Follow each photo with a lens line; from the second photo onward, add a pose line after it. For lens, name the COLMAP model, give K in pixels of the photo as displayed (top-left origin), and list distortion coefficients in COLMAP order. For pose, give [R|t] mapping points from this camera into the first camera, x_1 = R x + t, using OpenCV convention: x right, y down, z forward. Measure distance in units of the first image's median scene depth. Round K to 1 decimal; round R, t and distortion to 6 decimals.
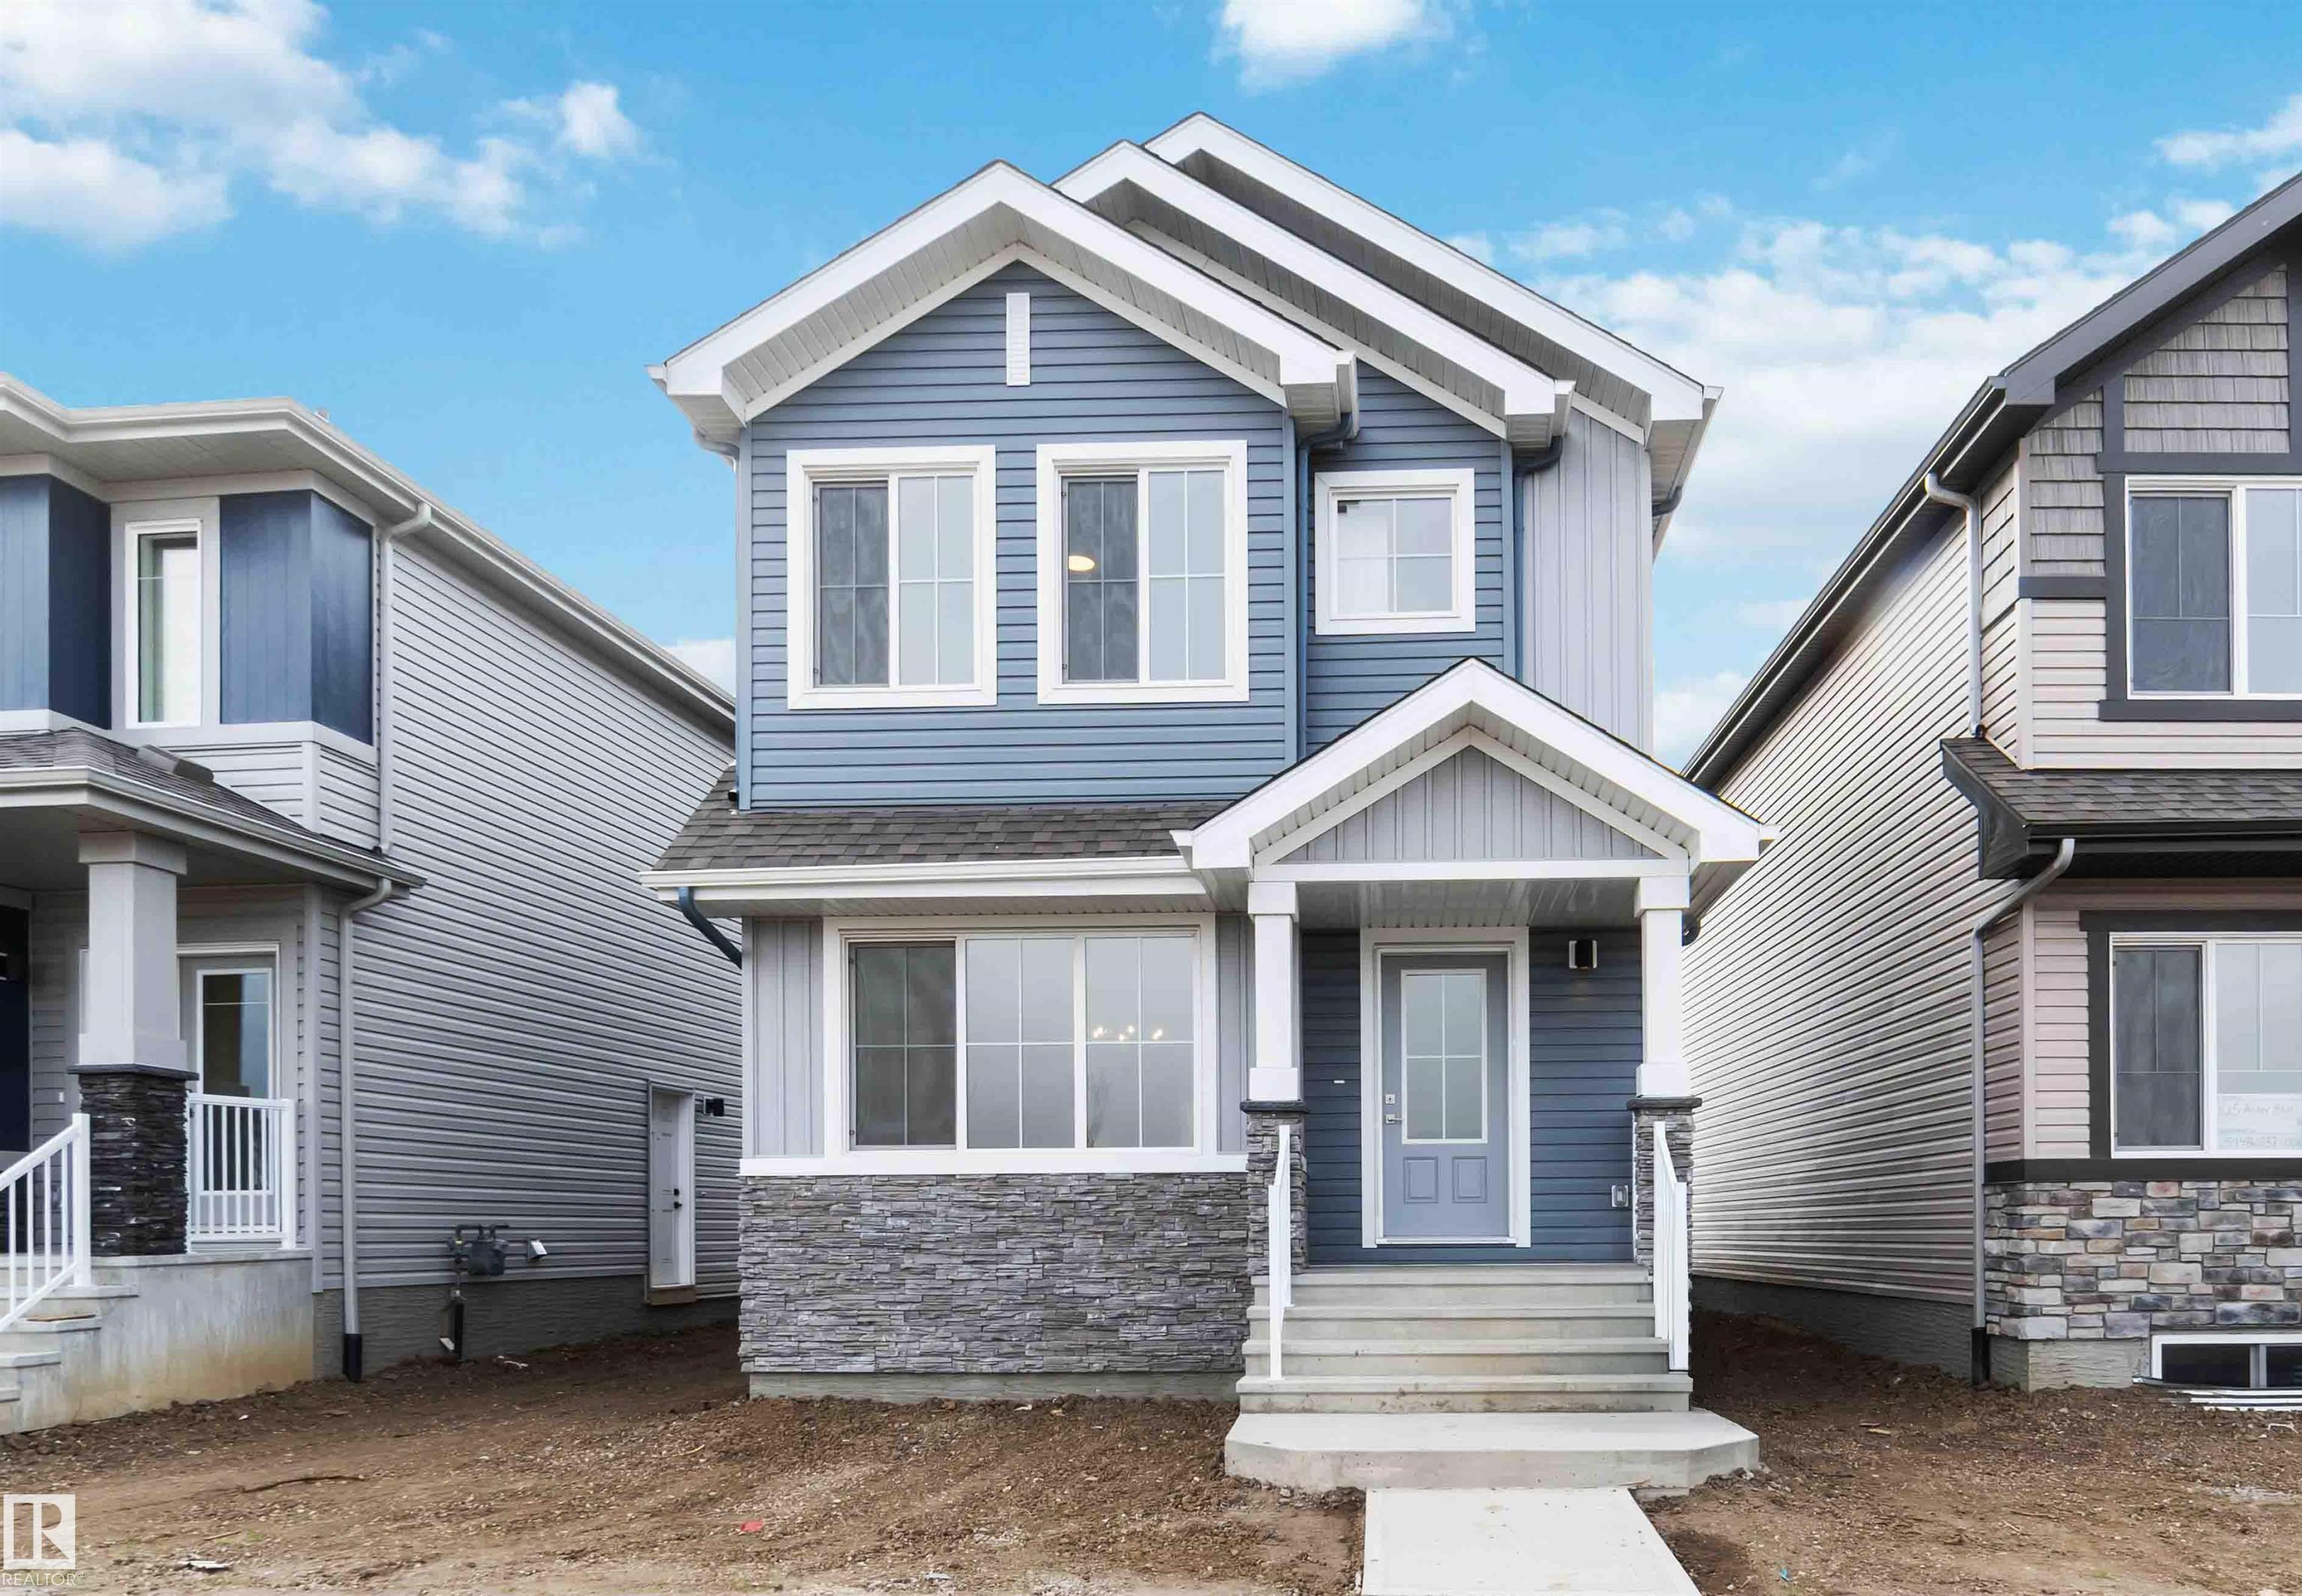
lens RADIAL K [[1909.1, 0, 1282.2], [0, 1909.1, 825.6], [0, 0, 1]] dist [-0.006862, 0.005538]
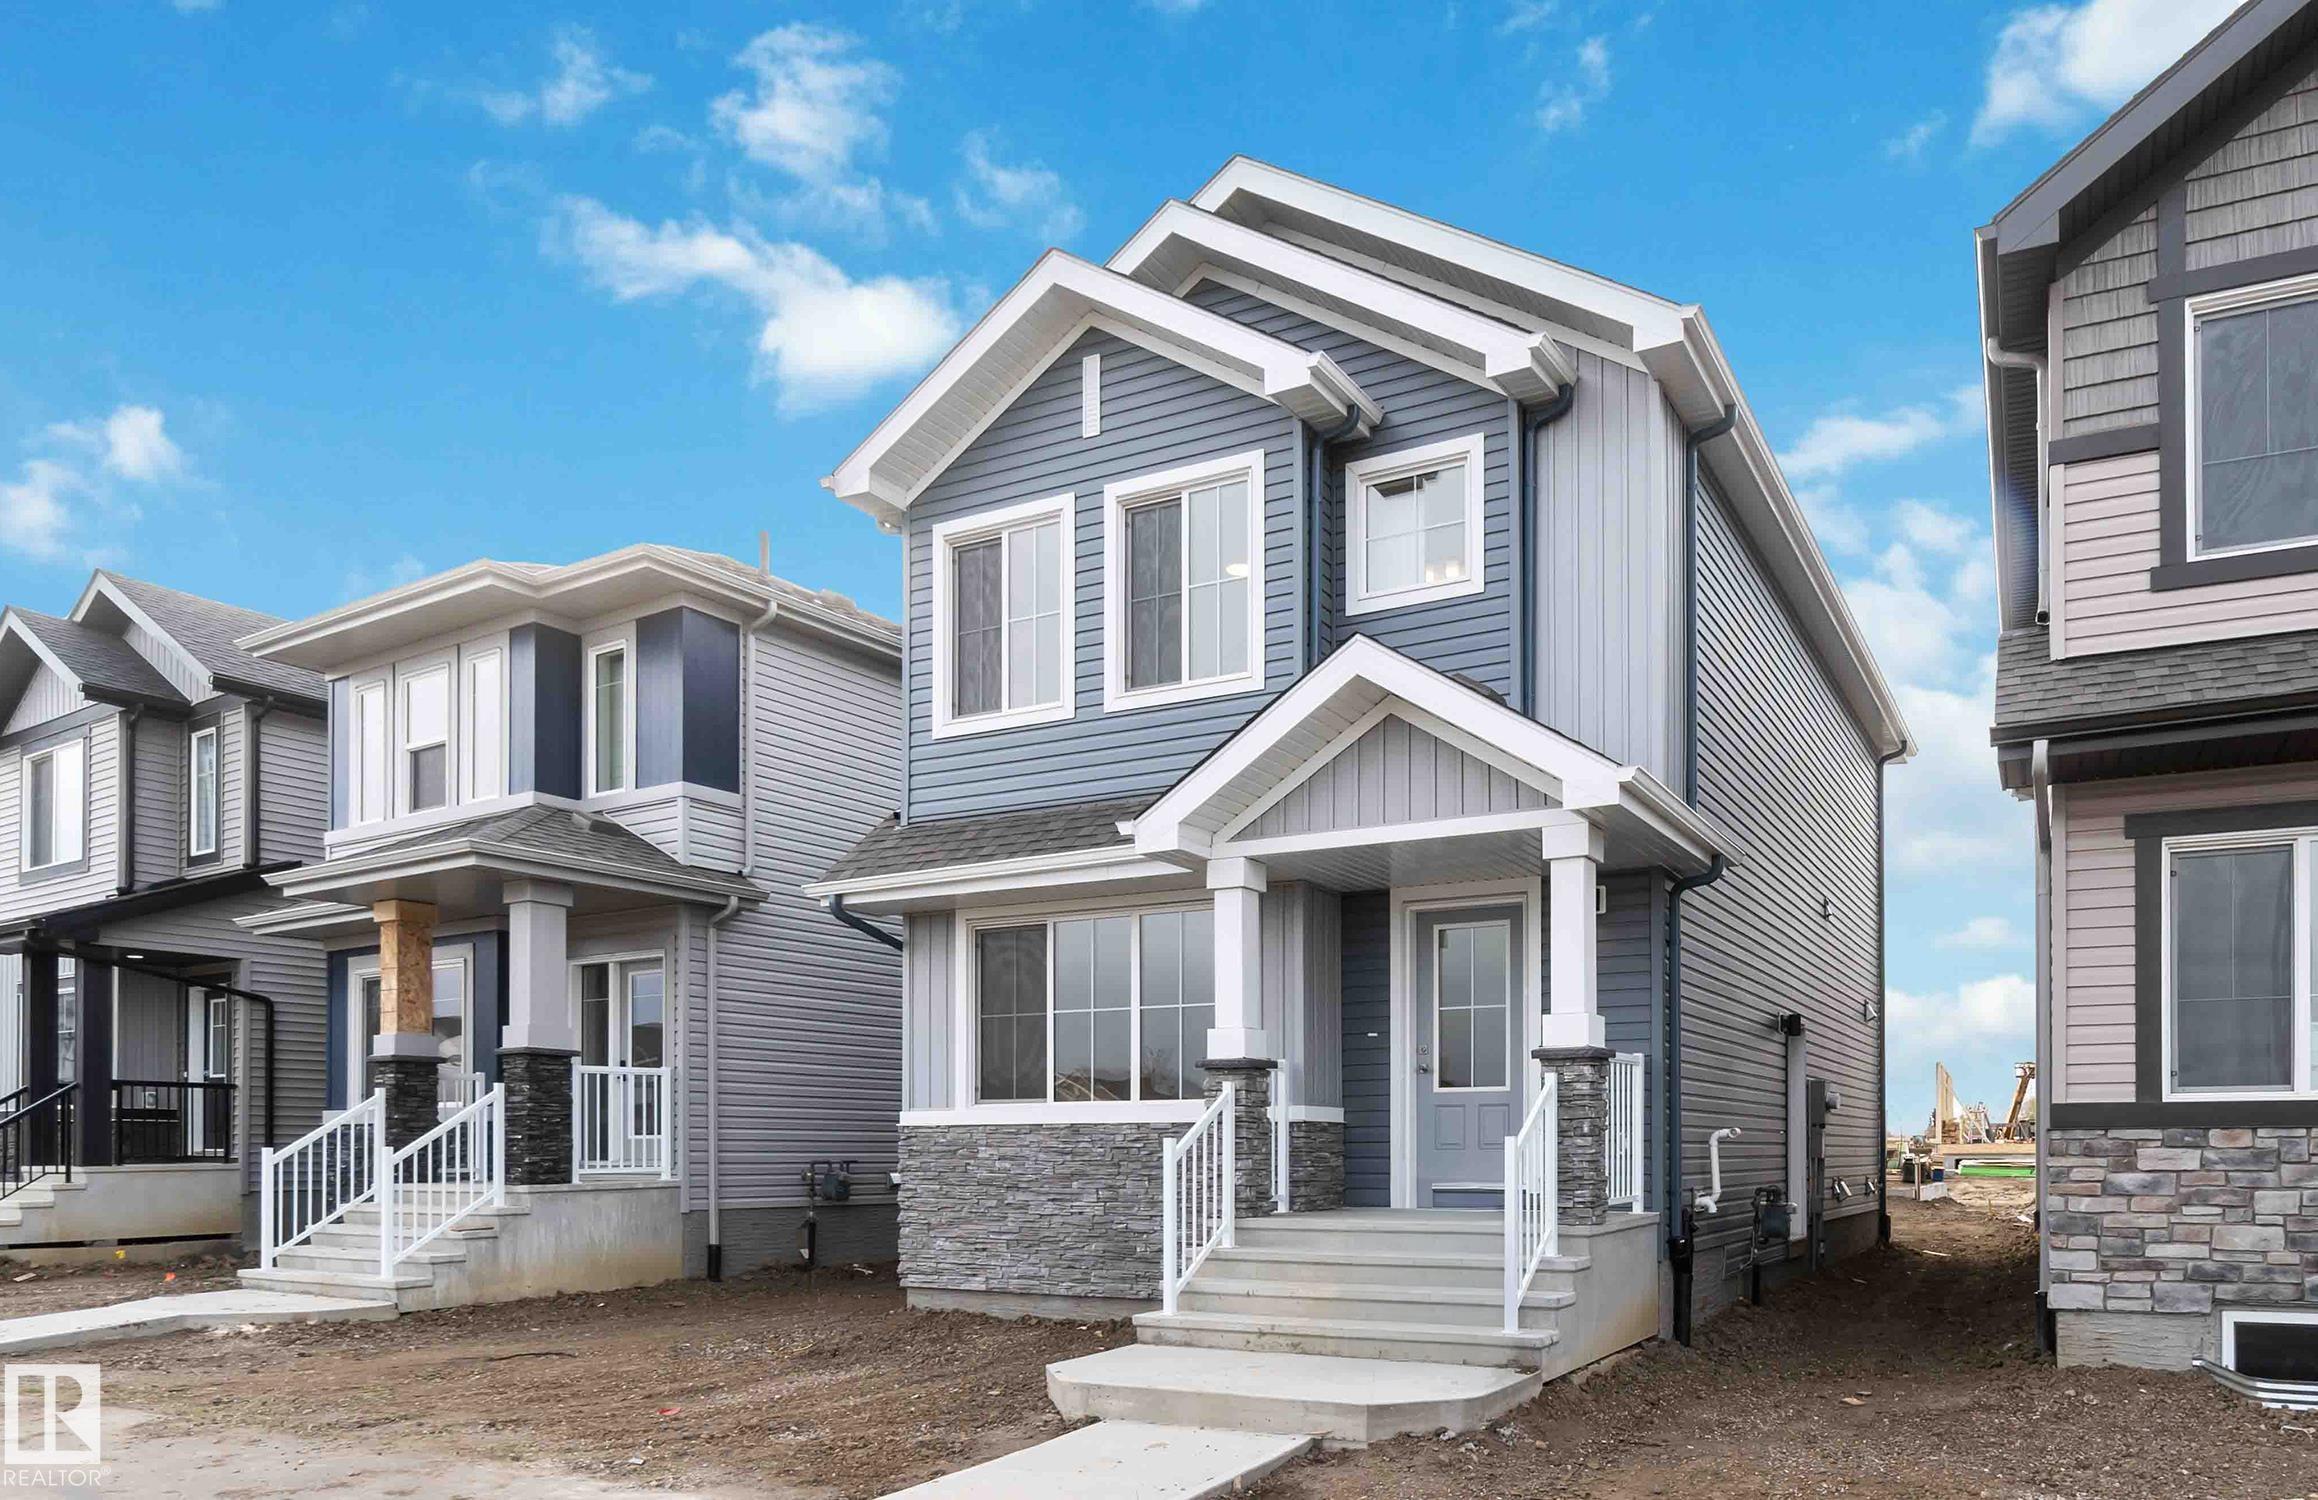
lens RADIAL K [[1782.5, 0, 1159.0], [0, 1782.5, 750.0], [0, 0, 1]] dist [-0.005873, 0.002452]
pose [[0.870195, -0.103808, -0.481647, 0.443614], [0.100321, 0.994405, -0.033070, -0.002387], [0.482385, -0.019542, 0.875741, 0.080418]]
